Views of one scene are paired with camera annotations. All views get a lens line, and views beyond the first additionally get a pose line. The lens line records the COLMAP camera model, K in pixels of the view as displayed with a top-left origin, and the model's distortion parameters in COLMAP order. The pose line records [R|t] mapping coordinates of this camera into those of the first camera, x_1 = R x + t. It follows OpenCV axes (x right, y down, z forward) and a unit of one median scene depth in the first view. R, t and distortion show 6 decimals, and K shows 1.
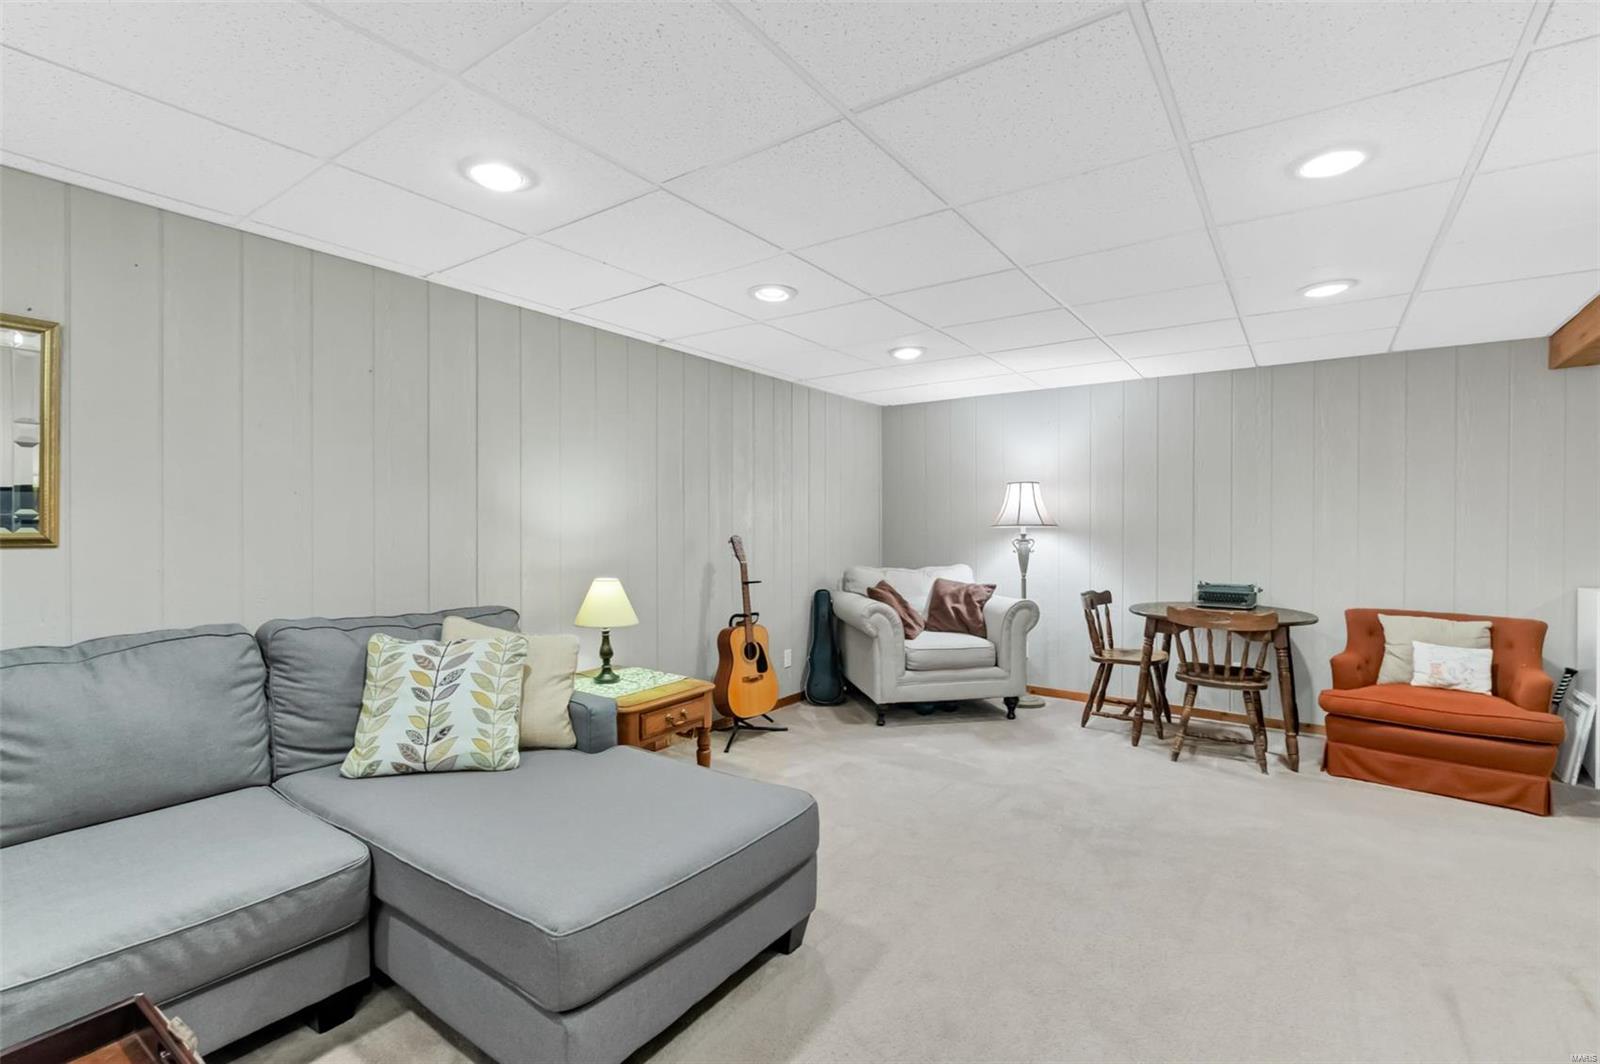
lens RADIAL K [[708.2, 0, 794.5], [0, 708.2, 527.4], [0, 0, 1]] dist [-0.000476, -0.000209]
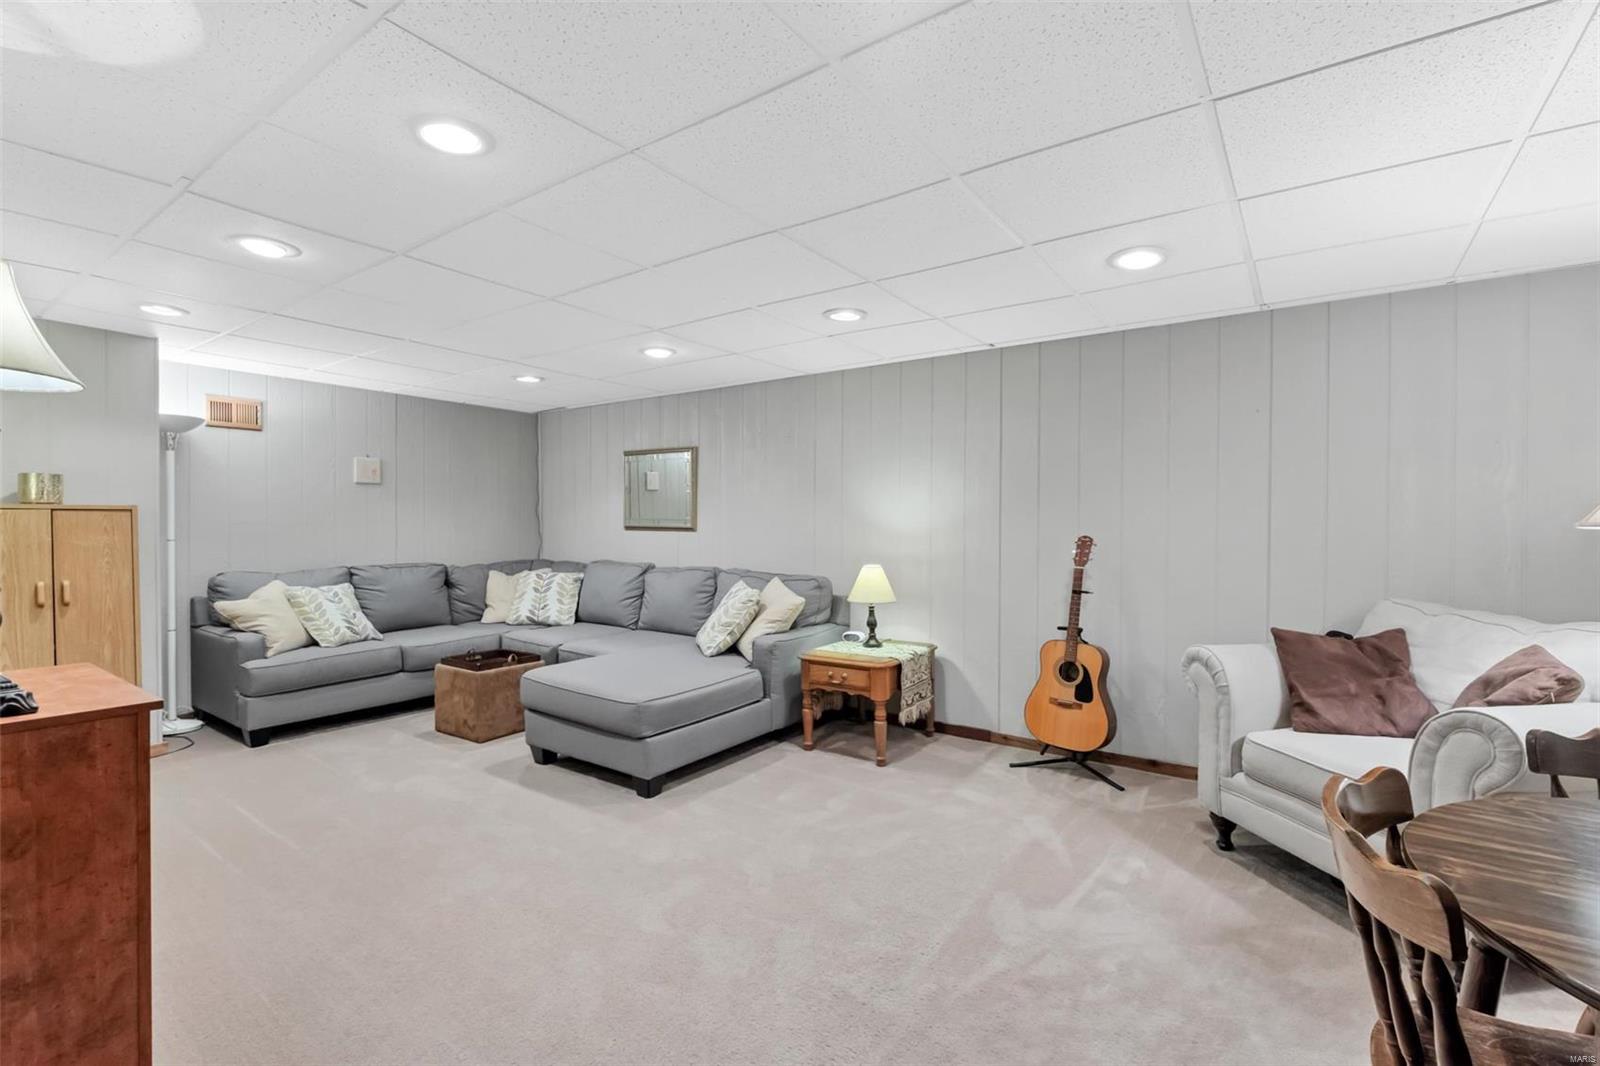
lens RADIAL K [[708.2, 0, 794.5], [0, 708.2, 528.4], [0, 0, 1]] dist [-0.000476, -0.000209]
pose [[0.002263, 0.006010, -0.999979, 0.823811], [-0.003026, 0.999977, 0.006003, -0.000855], [0.999993, 0.003012, 0.002281, 0.703180]]
